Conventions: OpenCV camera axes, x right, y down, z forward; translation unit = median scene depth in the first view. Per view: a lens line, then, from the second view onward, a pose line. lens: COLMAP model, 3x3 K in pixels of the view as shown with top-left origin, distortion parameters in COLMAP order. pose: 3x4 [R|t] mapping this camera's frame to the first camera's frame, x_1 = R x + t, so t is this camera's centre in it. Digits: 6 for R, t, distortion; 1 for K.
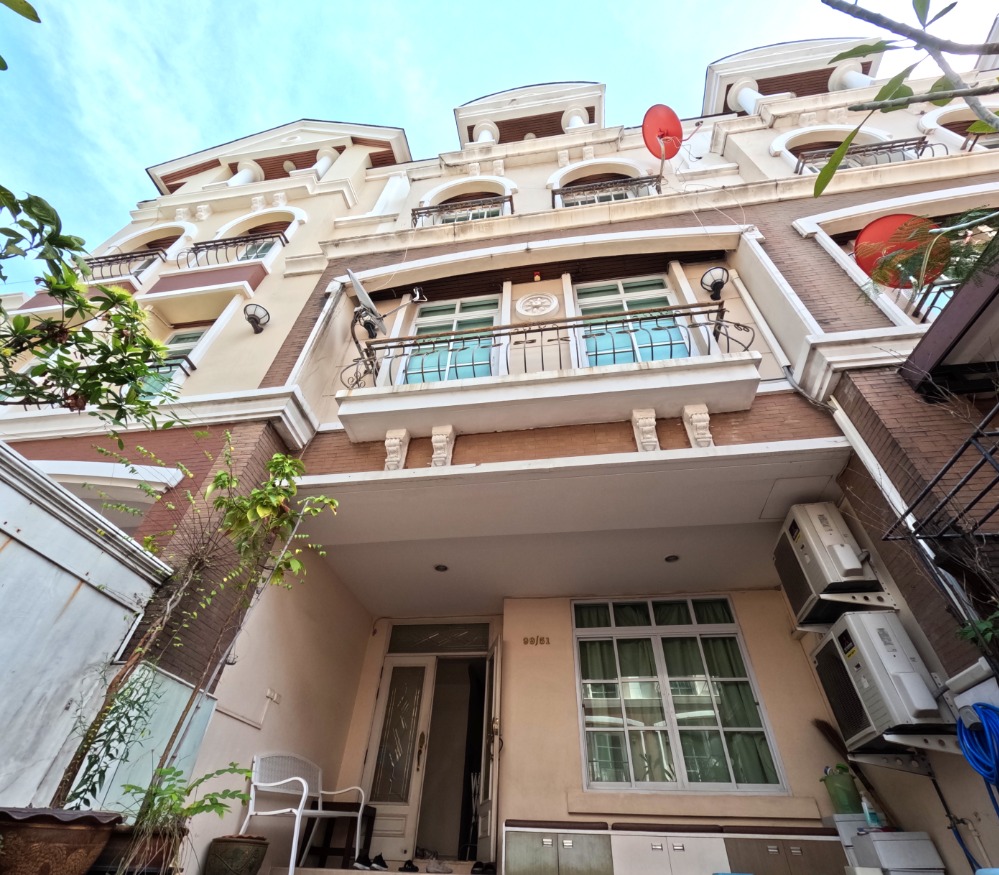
lens RADIAL K [[479.3, 0, 498.6], [0, 479.3, 433.4], [0, 0, 1]] dist [0.000868, 0.000749]
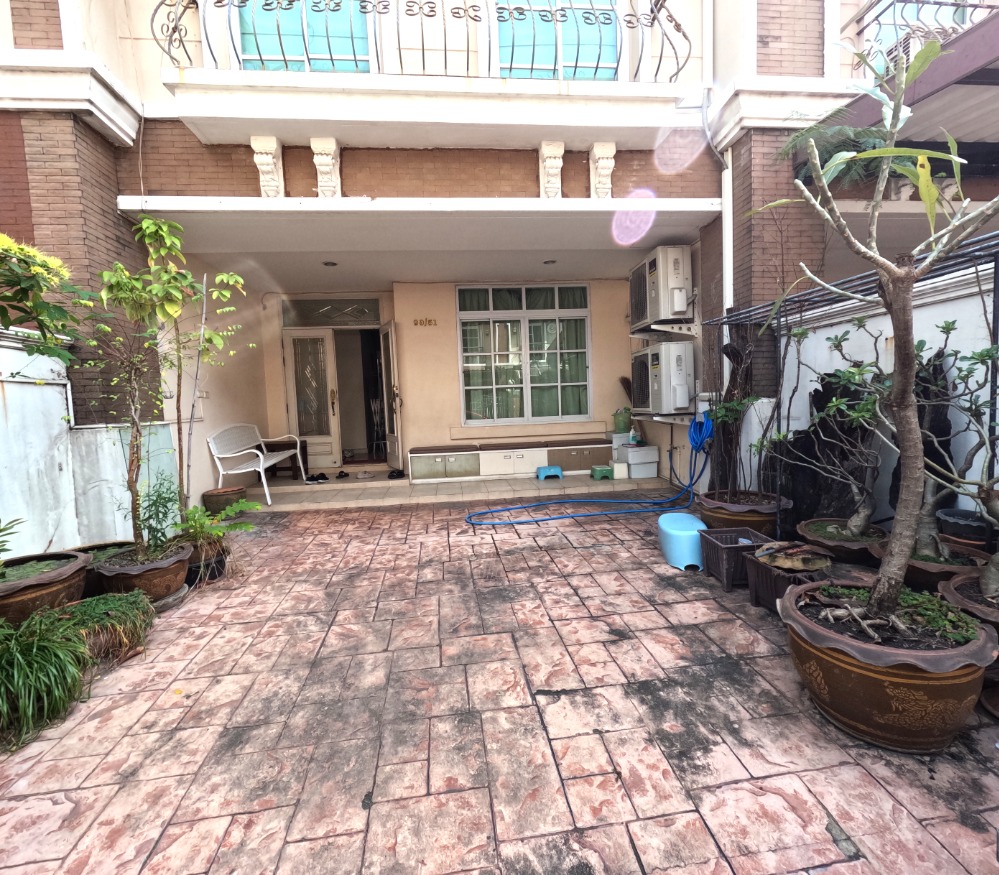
lens RADIAL K [[479.3, 0, 498.2], [0, 479.3, 437.1], [0, 0, 1]] dist [0.000868, 0.000749]
pose [[0.966239, -0.089802, 0.241491, -0.071106], [-0.114845, 0.688909, 0.715692, -0.290276], [-0.230636, -0.719264, 0.655337, 0.006856]]
